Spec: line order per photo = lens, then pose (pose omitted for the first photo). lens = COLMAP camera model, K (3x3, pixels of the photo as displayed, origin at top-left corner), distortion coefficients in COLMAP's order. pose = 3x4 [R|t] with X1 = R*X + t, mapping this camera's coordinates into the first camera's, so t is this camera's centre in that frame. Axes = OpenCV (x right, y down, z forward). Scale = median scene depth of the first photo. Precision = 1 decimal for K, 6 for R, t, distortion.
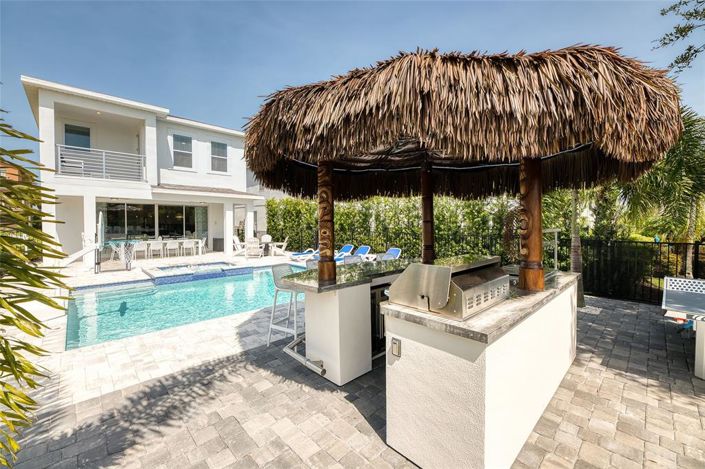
lens RADIAL K [[290.4, 0, 351.9], [0, 290.4, 228.7], [0, 0, 1]] dist [-0.000741, -0.000131]
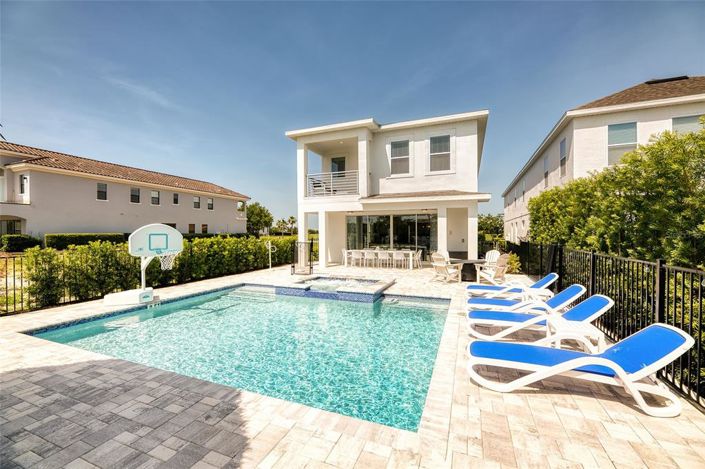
lens RADIAL K [[287.5, 0, 352.5], [0, 287.5, 234.5], [0, 0, 1]] dist [-0.001081, -0.000284]
pose [[0.412351, 0.002042, -0.911023, 0.206416], [-0.018040, 0.999820, -0.005924, -0.007374], [0.910846, 0.018878, 0.412314, 0.480145]]
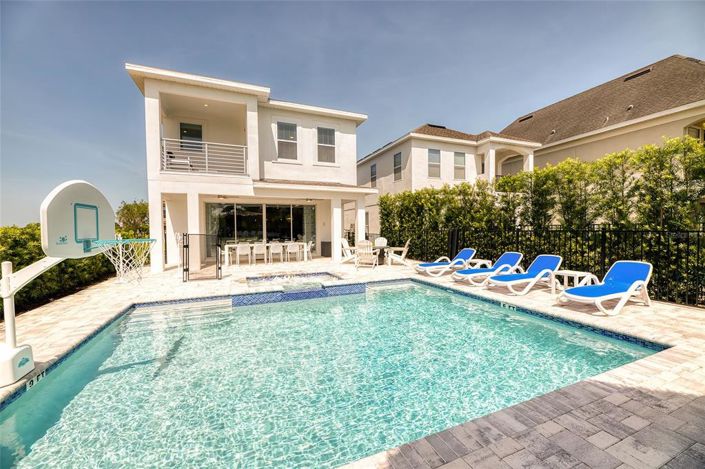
lens RADIAL K [[287.5, 0, 352.5], [0, 287.5, 234.5], [0, 0, 1]] dist [-0.001081, -0.000284]
pose [[0.933036, -0.005022, -0.359749, -0.094270], [0.004804, 0.999987, -0.001500, 0.015102], [0.359752, -0.000329, 0.933048, 0.270433]]
